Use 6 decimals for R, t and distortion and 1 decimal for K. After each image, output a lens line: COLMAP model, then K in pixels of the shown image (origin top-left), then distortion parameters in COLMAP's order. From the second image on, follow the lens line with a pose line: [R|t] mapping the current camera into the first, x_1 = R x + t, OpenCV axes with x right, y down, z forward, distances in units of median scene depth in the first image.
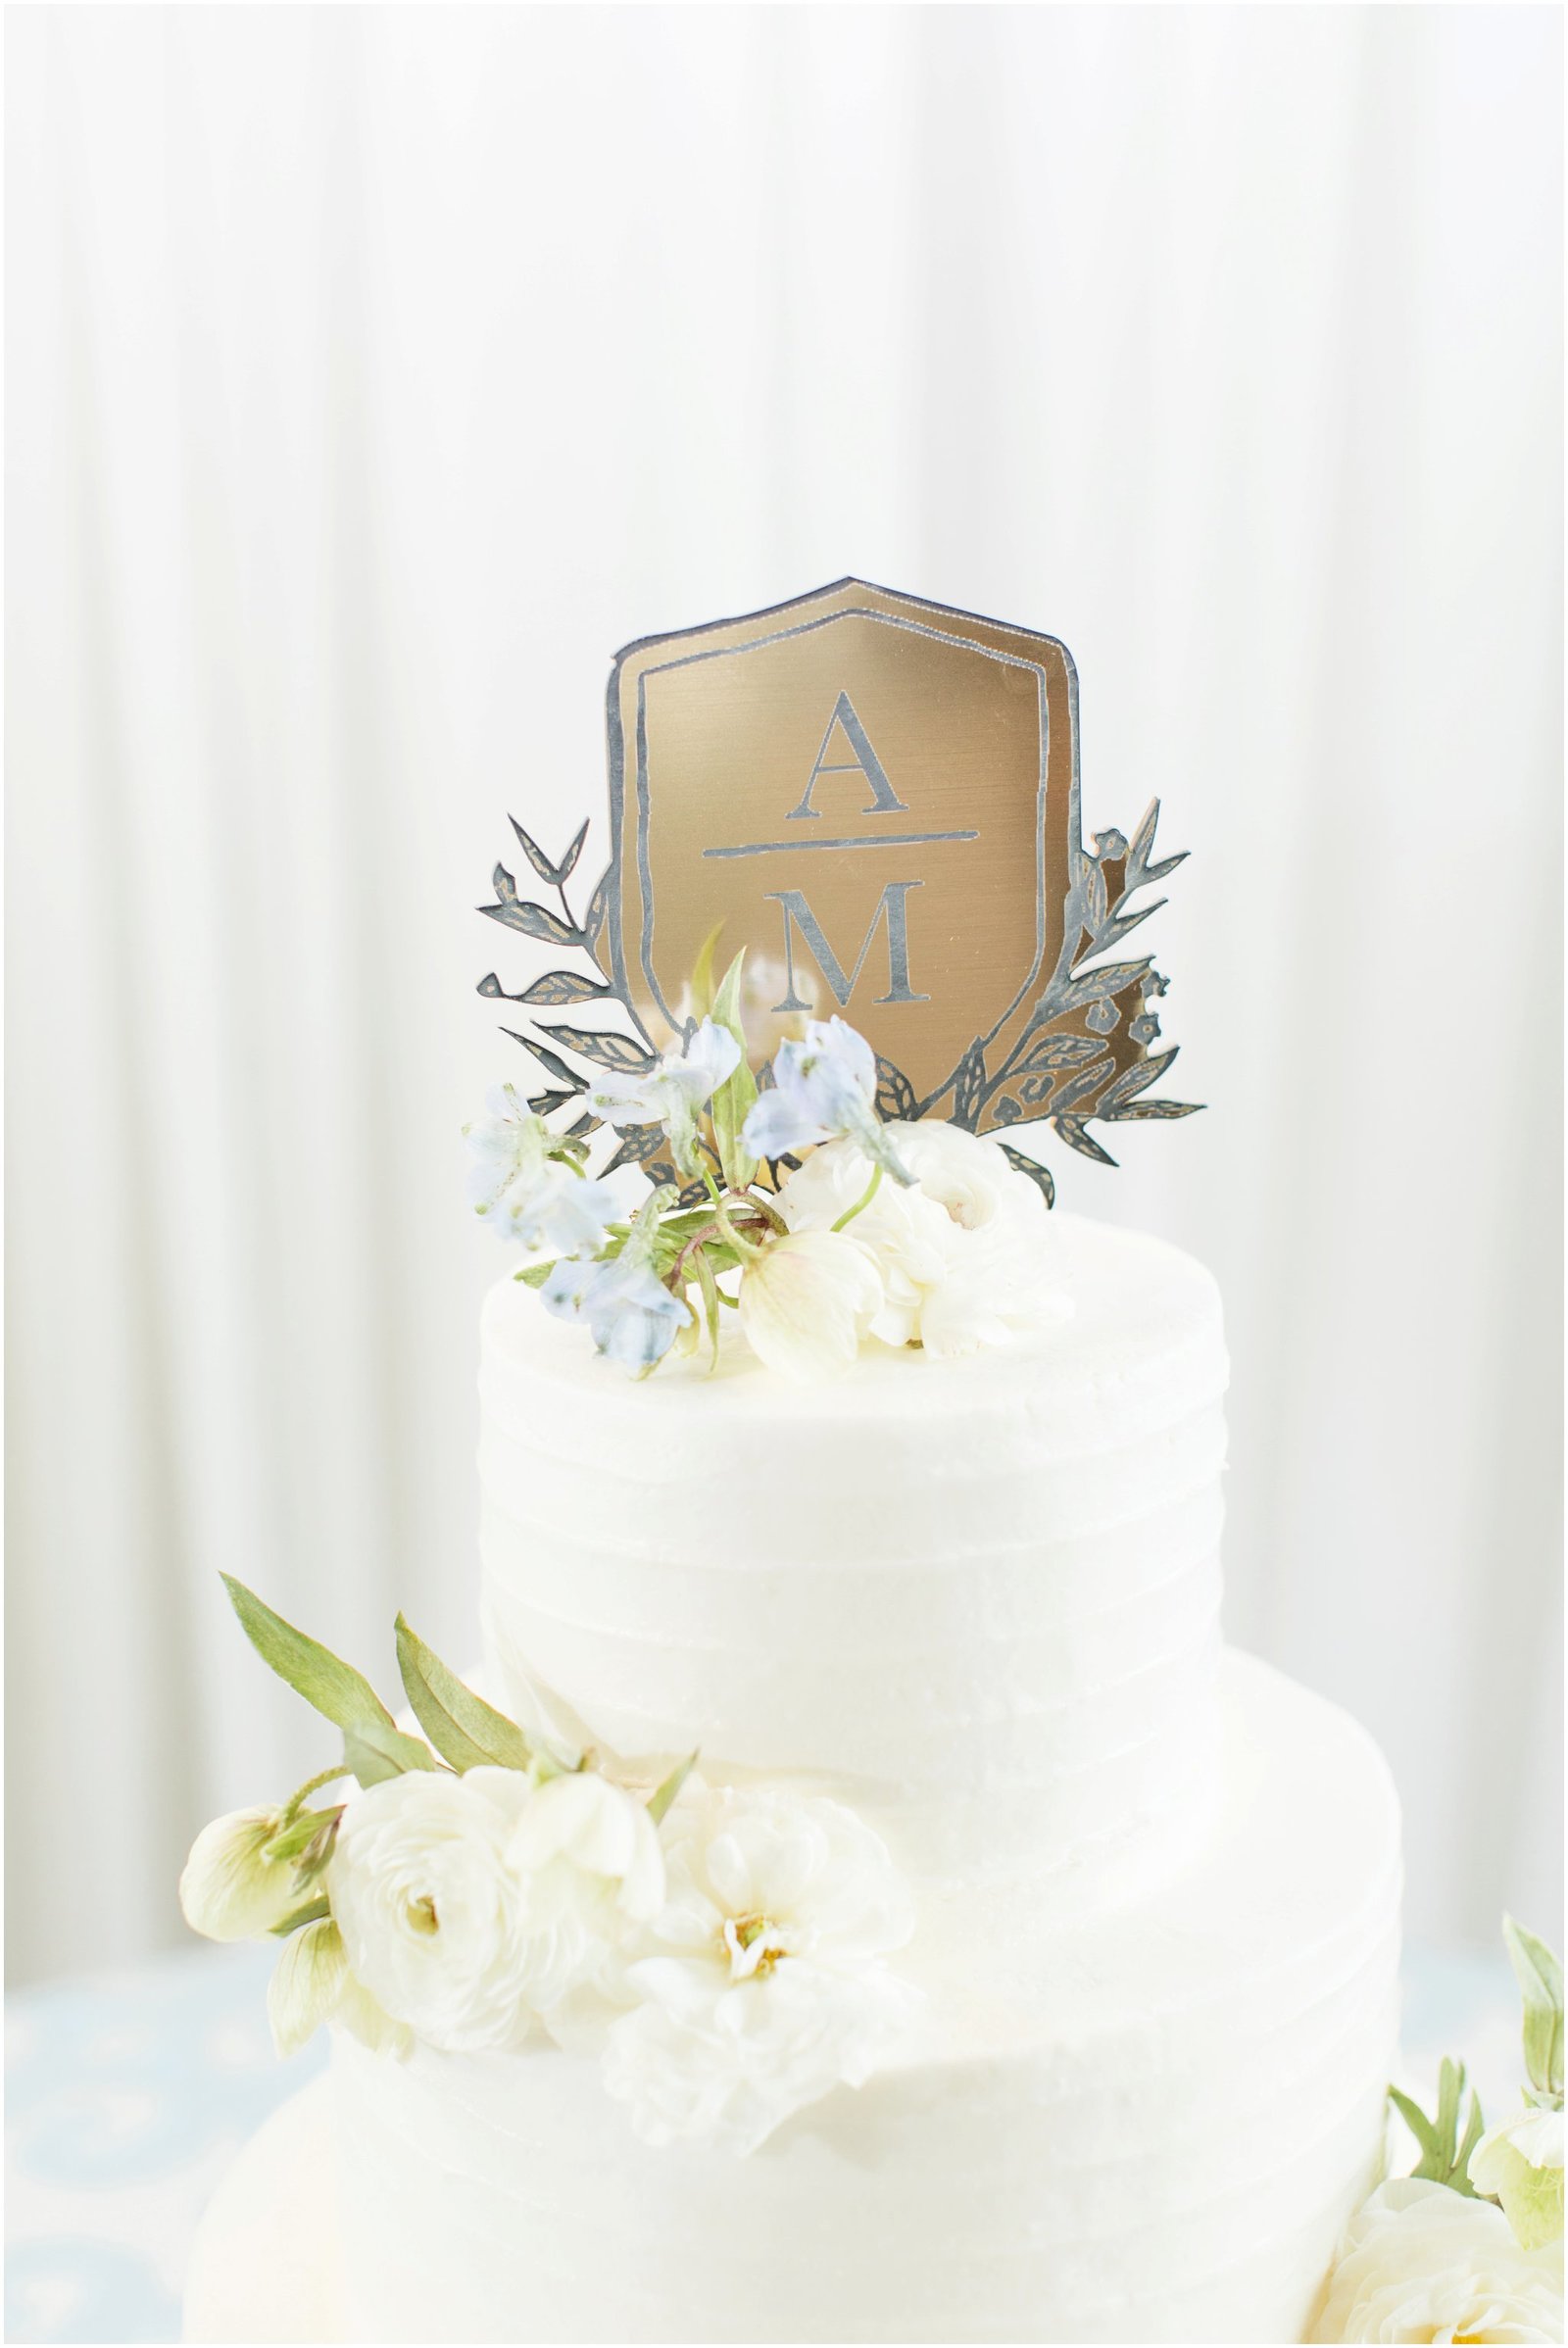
lens RADIAL K [[3610.5, 0, 784.0], [0, 3610.5, 1174.0], [0, 0, 1]] dist [0.005559, -0.006353]
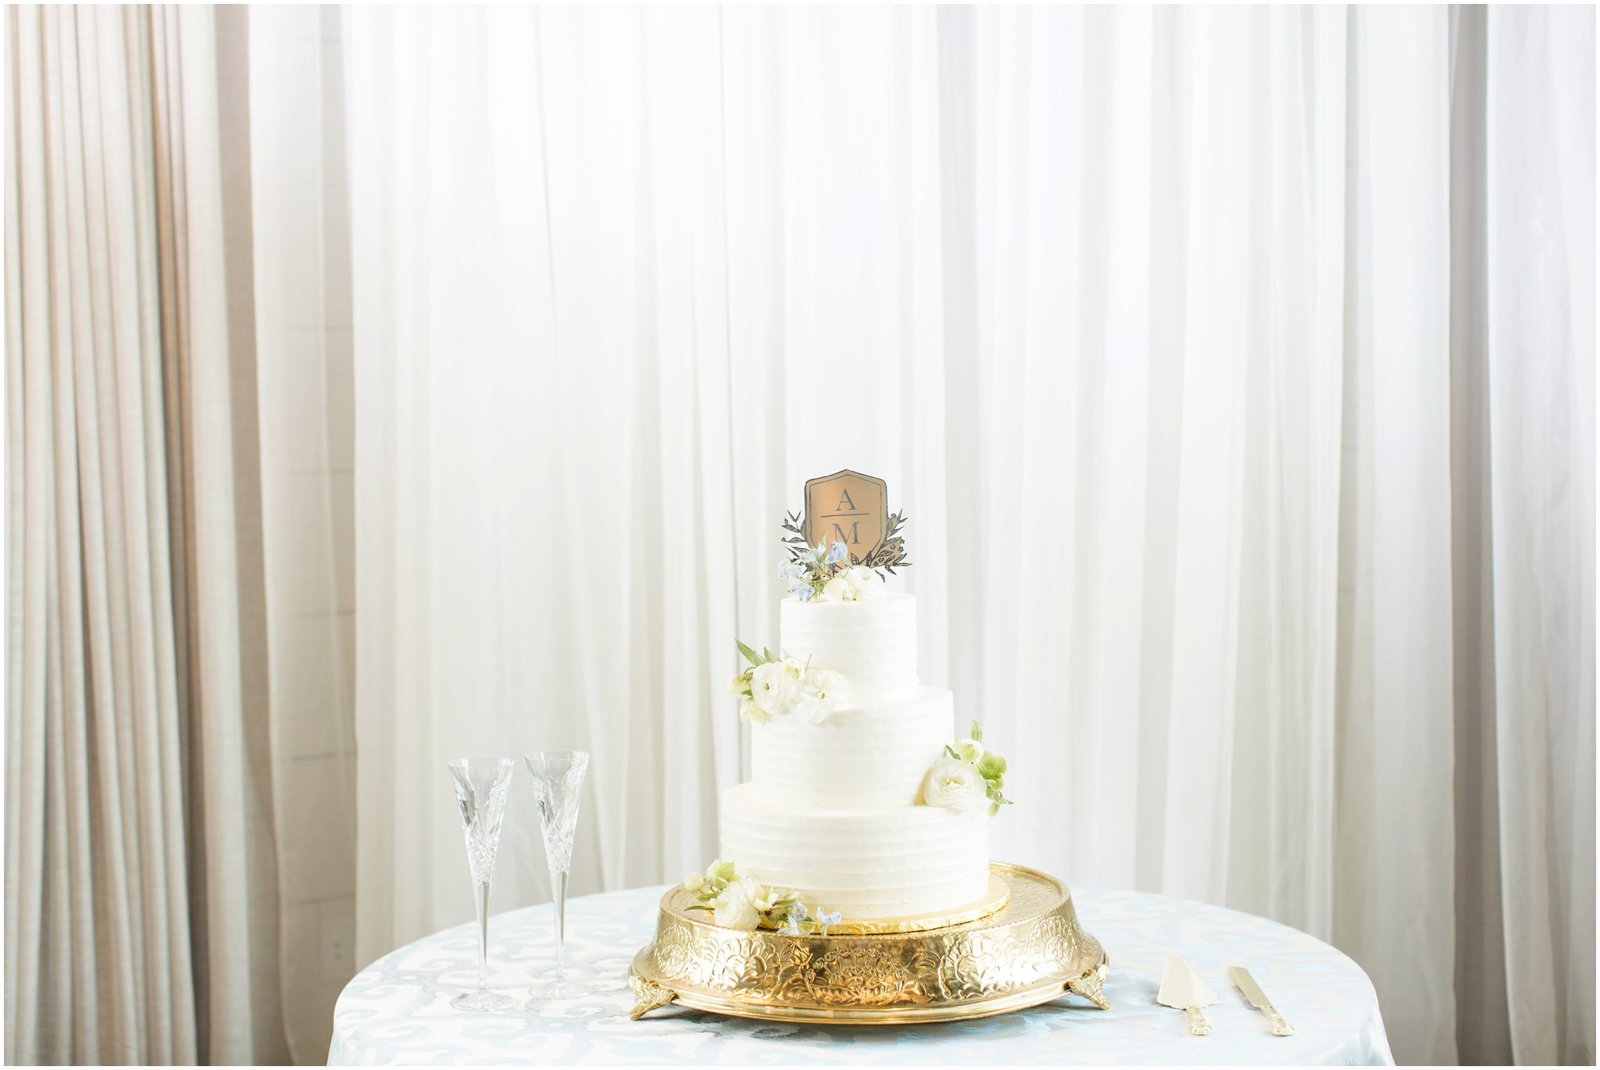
lens RADIAL K [[2168.5, 0, 778.8], [0, 2168.5, 581.4], [0, 0, 1]] dist [-0.012210, -0.005251]
pose [[0.990431, 0.000903, -0.138004, 0.404891], [-0.024239, 0.985572, -0.167512, 0.618488], [0.135862, 0.169254, 0.976163, -2.465464]]
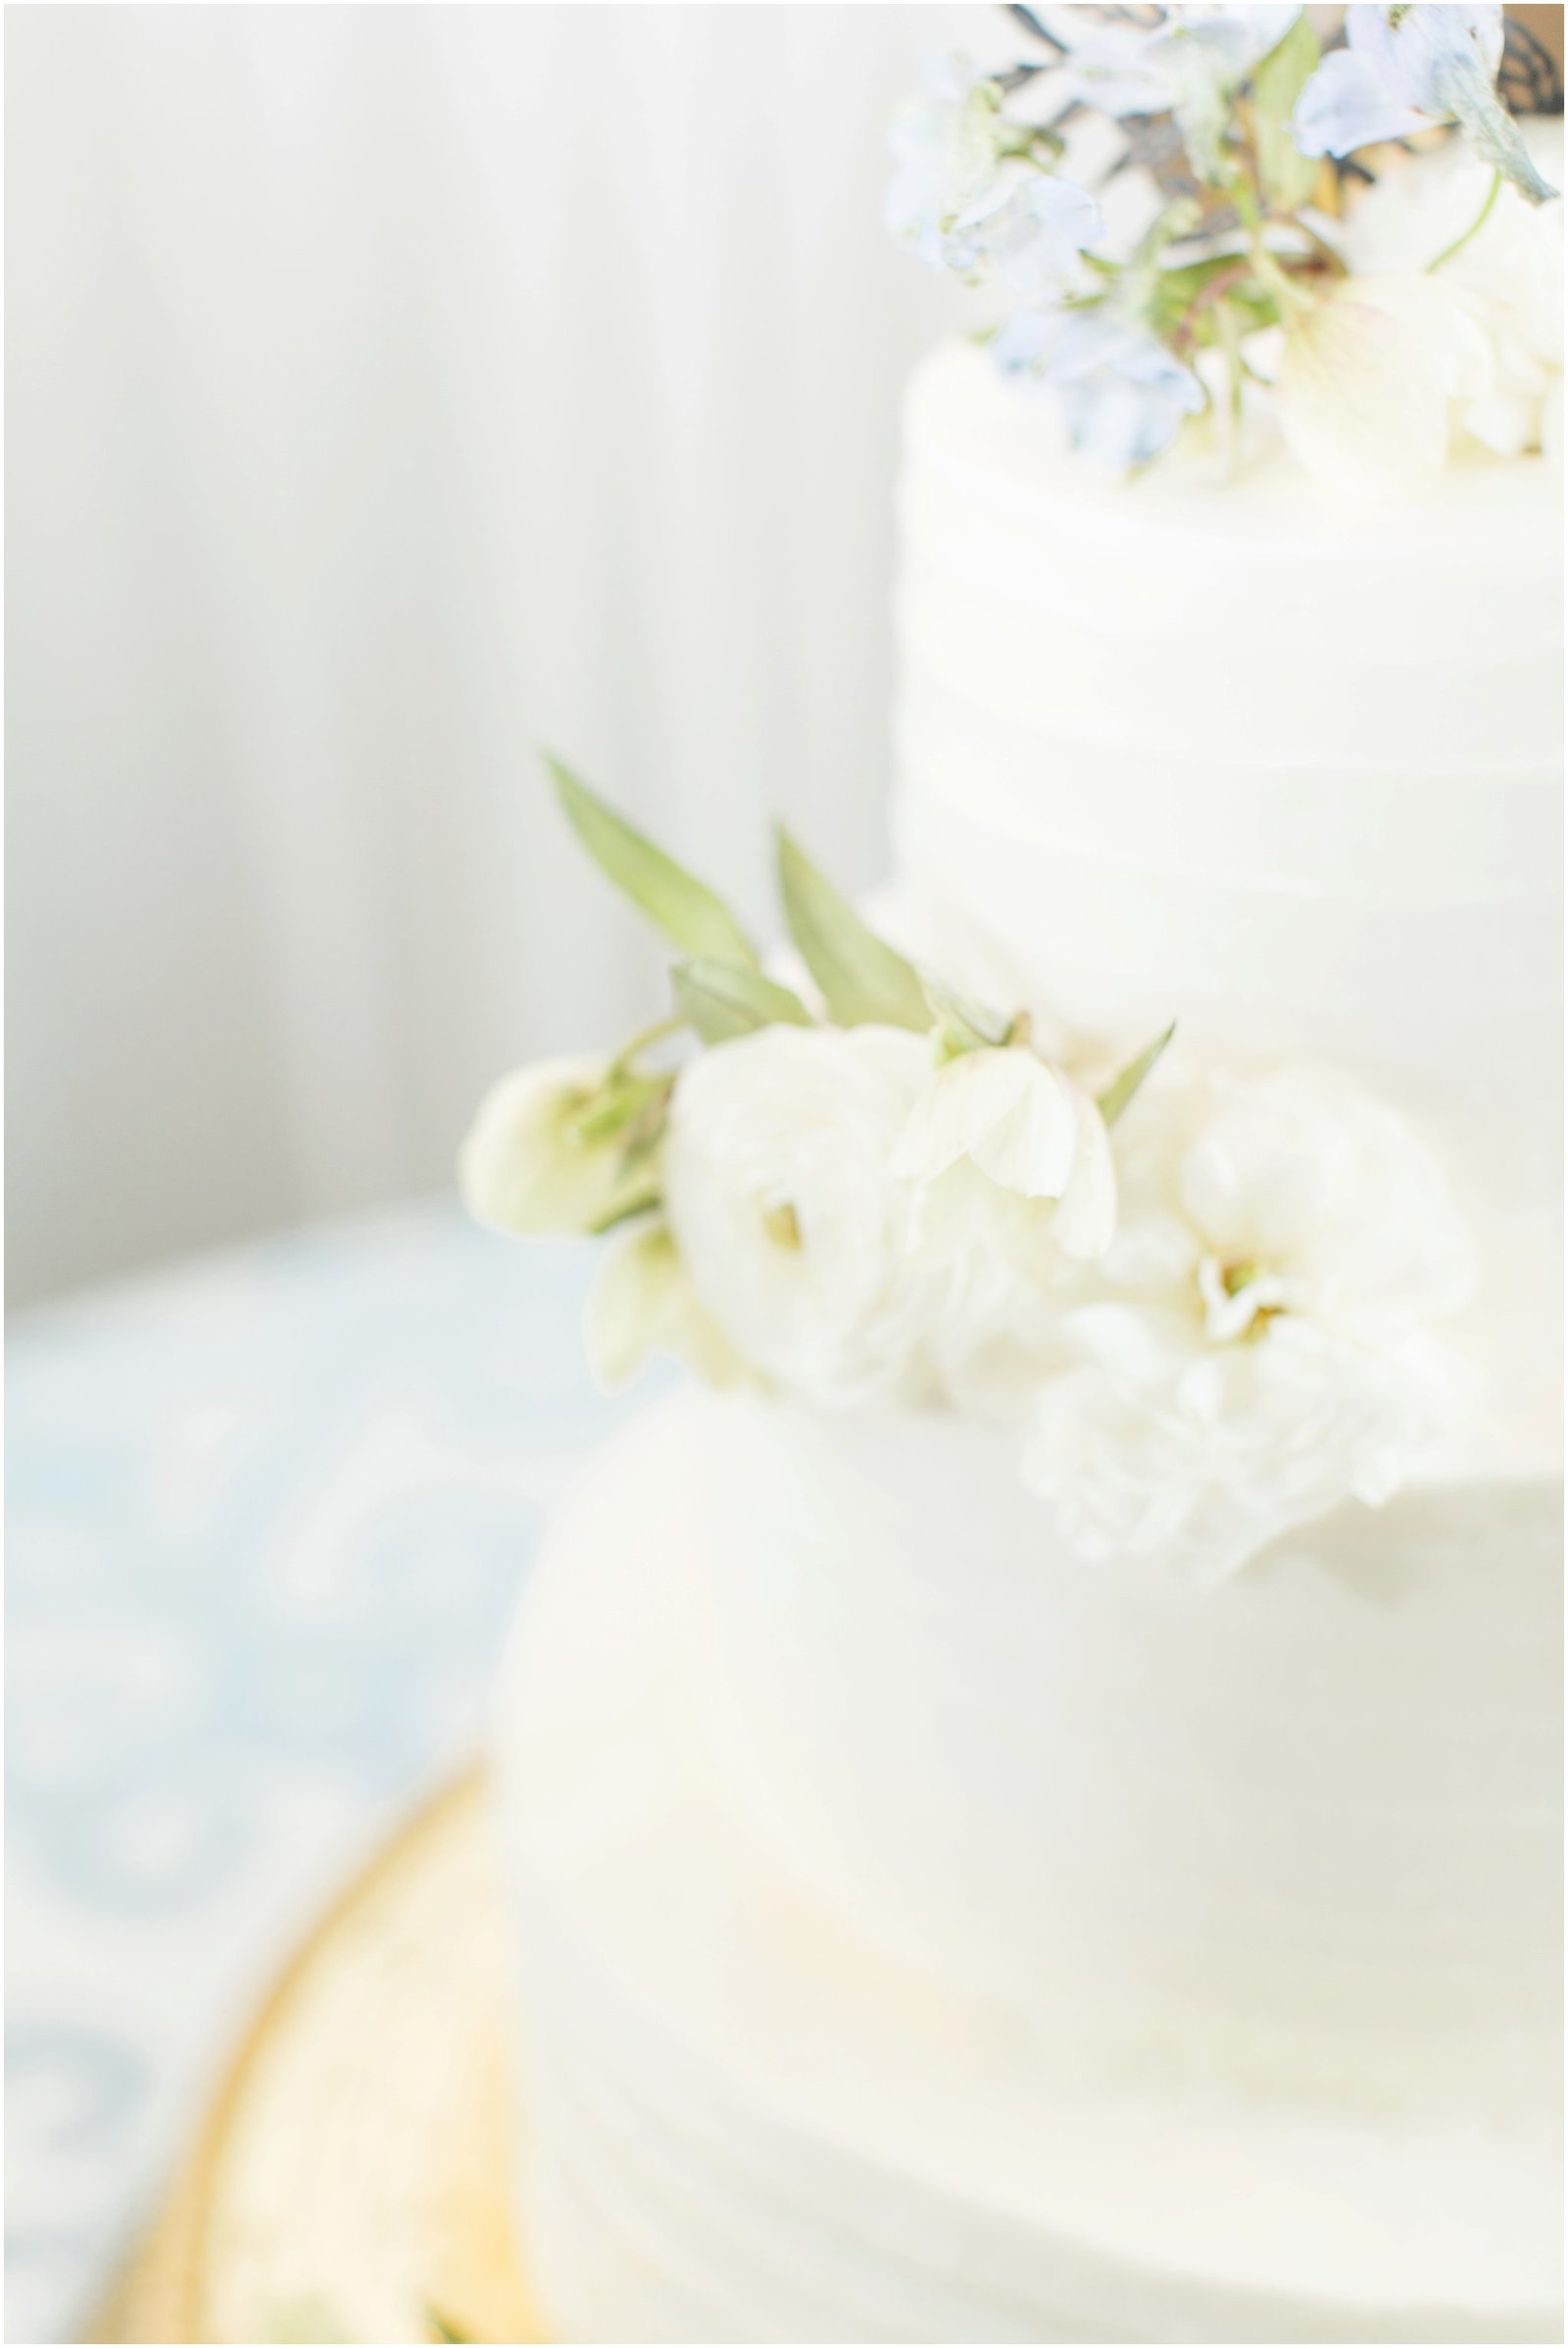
lens RADIAL K [[3610.5, 0, 784.0], [0, 3610.5, 1174.0], [0, 0, 1]] dist [0.005559, -0.006353]
pose [[0.986521, 0.061348, -0.151697, 0.008863], [-0.026717, 0.975009, 0.220555, 0.034887], [0.161436, -0.213529, 0.963506, 0.298800]]
